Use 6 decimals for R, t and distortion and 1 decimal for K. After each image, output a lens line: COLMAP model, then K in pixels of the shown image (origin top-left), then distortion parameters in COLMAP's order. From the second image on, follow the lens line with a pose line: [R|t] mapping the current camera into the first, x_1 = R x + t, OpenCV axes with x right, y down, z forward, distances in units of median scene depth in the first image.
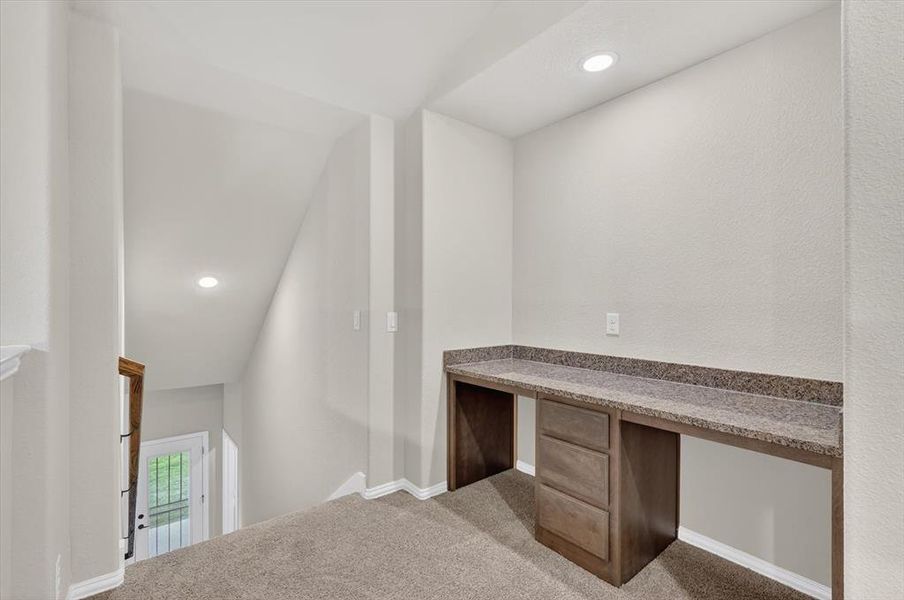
lens RADIAL K [[404.2, 0, 454.8], [0, 404.2, 299.8], [0, 0, 1]] dist [0.000457, 0.000170]
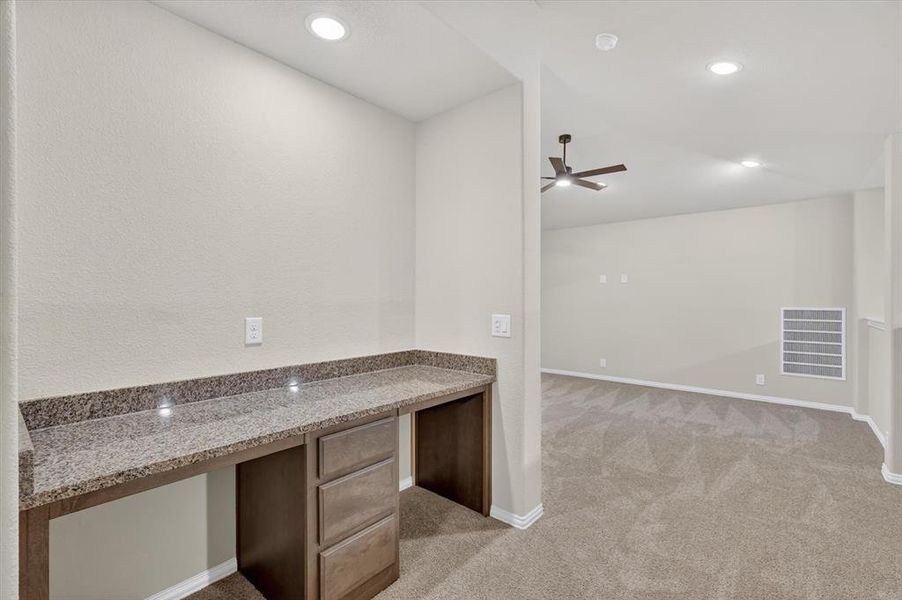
lens RADIAL K [[403.3, 0, 450.3], [0, 403.3, 298.4], [0, 0, 1]] dist [0.000457, 0.000170]
pose [[-0.171859, -0.003636, 0.985115, -0.464423], [-0.007054, 0.999972, 0.002460, -0.008306], [-0.985096, -0.006527, -0.171880, 0.763191]]
